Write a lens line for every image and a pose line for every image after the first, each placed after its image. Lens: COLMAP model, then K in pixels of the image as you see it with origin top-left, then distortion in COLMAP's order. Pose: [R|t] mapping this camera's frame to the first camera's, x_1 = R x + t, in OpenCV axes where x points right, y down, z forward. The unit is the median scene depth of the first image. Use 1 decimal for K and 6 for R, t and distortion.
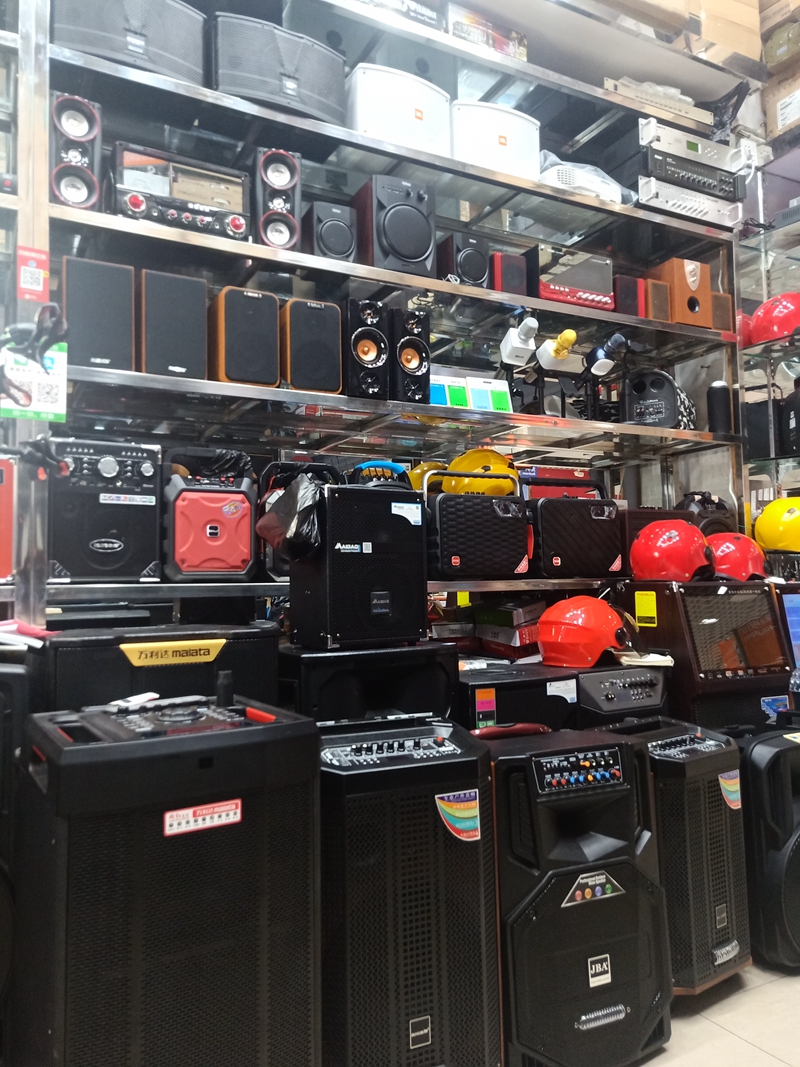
lens RADIAL K [[834.8, 0, 400.0], [0, 834.8, 533.5], [0, 0, 1]] dist [0.064757, -0.043983]
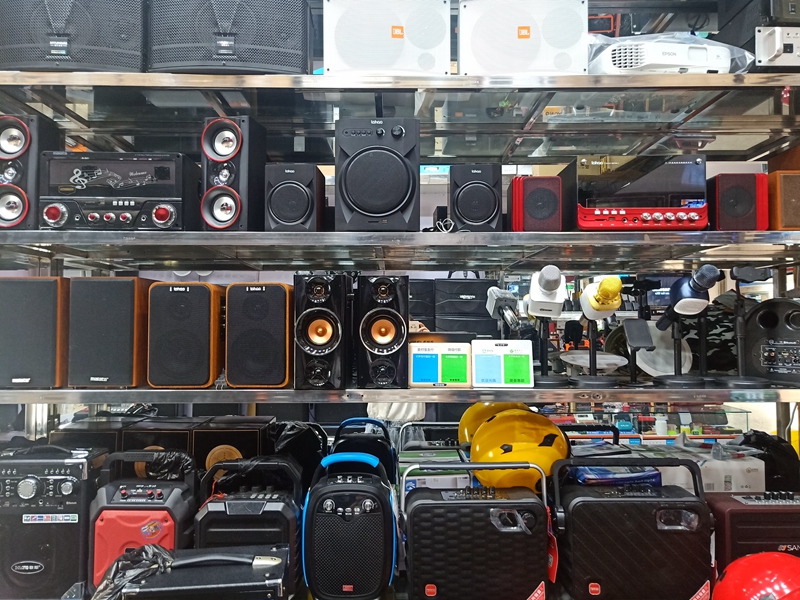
lens RADIAL K [[625.9, 0, 400.0], [0, 625.9, 300.0], [0, 0, 1]] dist [0.064757, -0.043983]
pose [[0.880745, -0.001482, -0.473588, 0.325727], [0.017453, 0.999417, 0.029330, -0.261065], [0.473269, -0.034098, 0.880258, 0.462772]]
